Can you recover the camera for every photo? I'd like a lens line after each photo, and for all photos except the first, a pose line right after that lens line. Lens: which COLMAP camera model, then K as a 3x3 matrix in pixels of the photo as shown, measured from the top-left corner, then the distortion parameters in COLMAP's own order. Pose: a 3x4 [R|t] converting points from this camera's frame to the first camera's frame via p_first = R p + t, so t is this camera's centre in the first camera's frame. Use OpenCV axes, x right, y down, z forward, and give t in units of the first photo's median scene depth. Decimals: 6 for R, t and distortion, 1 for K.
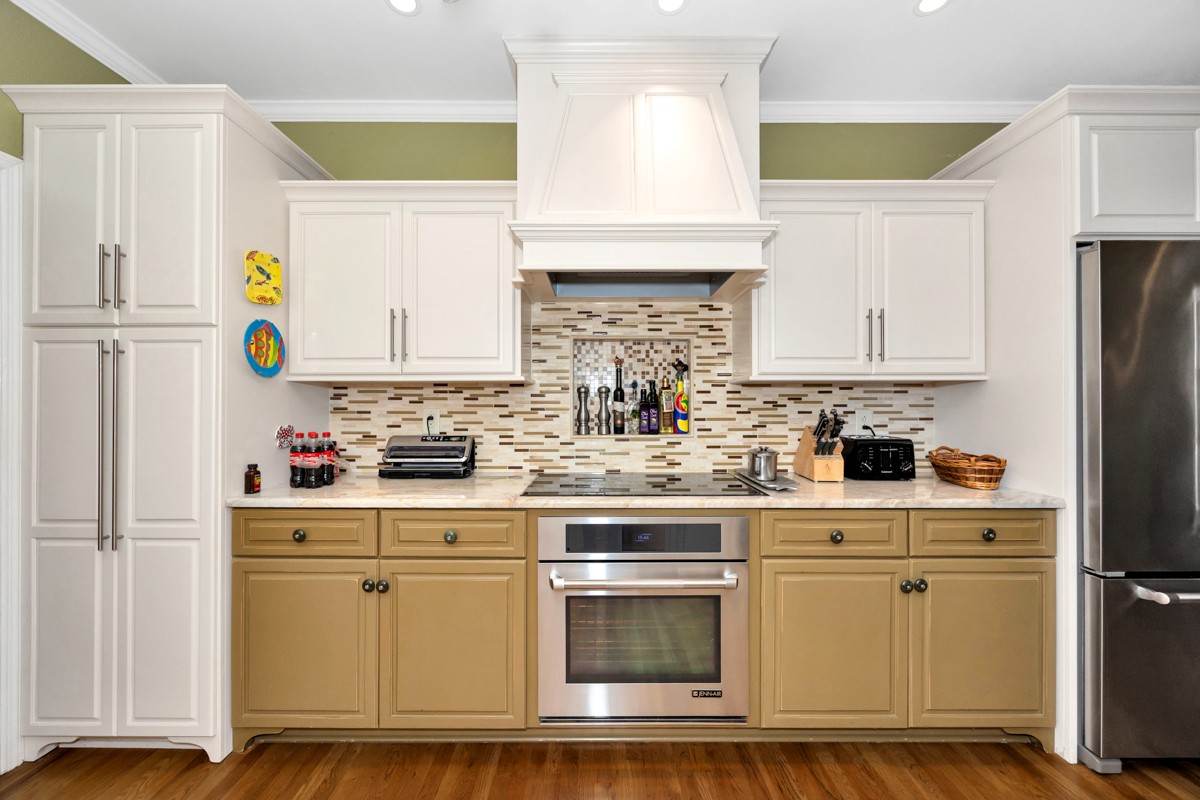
lens RADIAL K [[464.9, 0, 600.0], [0, 464.9, 400.0], [0, 0, 1]] dist [0.001926, 0.000505]
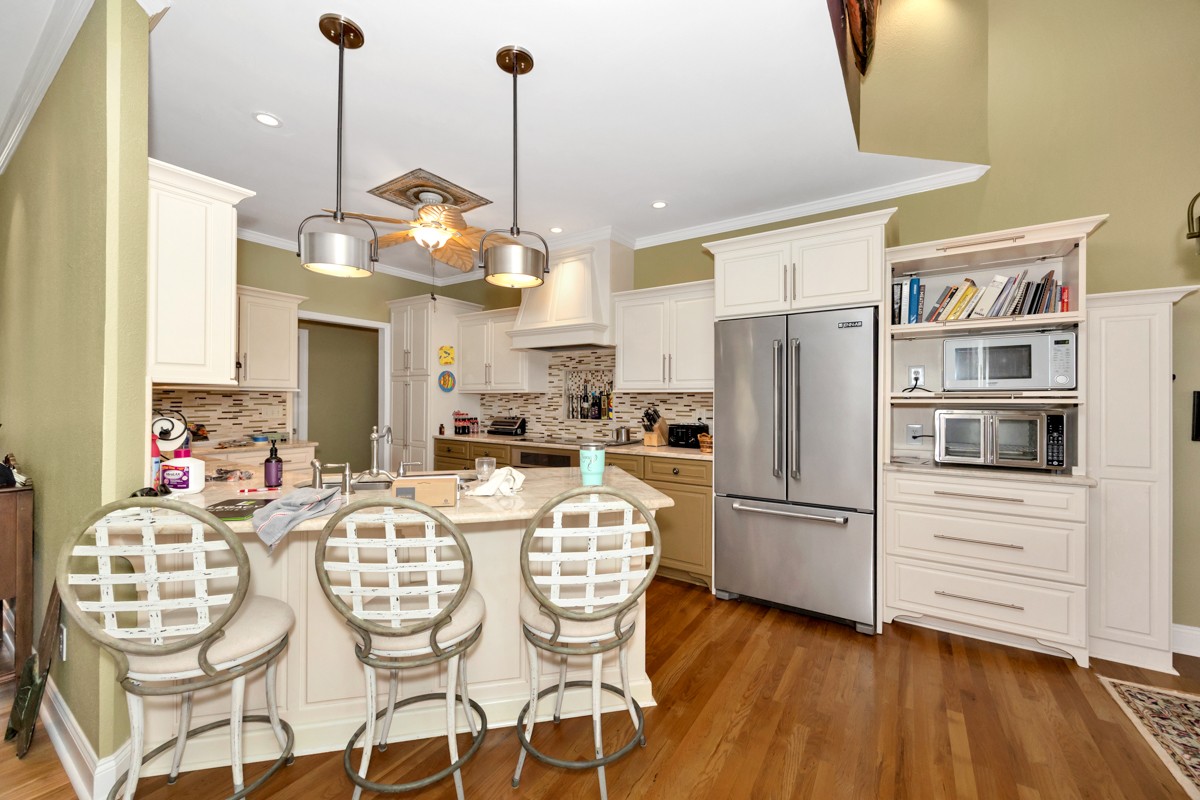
lens RADIAL K [[464.9, 0, 600.0], [0, 464.9, 400.0], [0, 0, 1]] dist [0.001926, 0.000505]
pose [[0.835775, 0.006592, -0.549033, 1.183154], [-0.004213, 0.999975, 0.005592, -0.017200], [0.549057, -0.002361, 0.835782, -0.602405]]
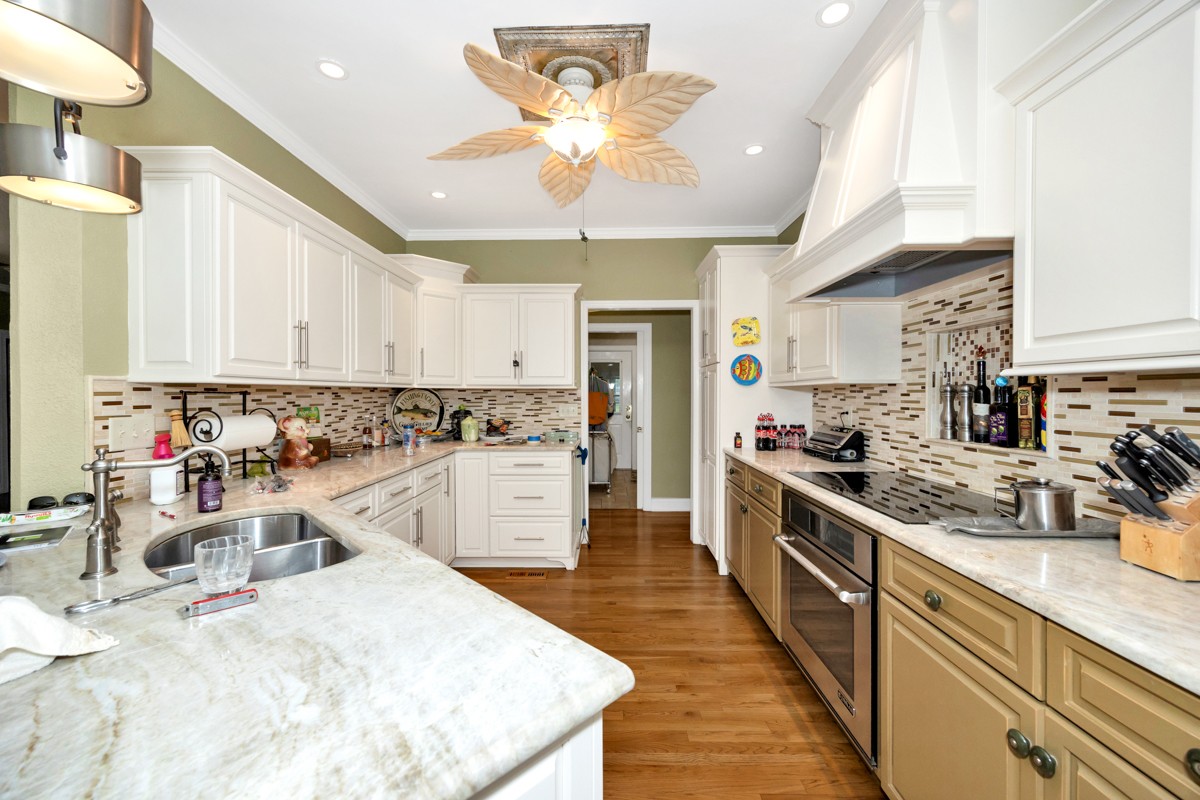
lens RADIAL K [[464.9, 0, 600.0], [0, 464.9, 400.0], [0, 0, 1]] dist [0.001926, 0.000505]
pose [[-0.017713, 0.013825, -0.999748, 0.877939], [0.006816, 0.999883, 0.013706, -0.016837], [0.999820, -0.006571, -0.017805, 0.363290]]
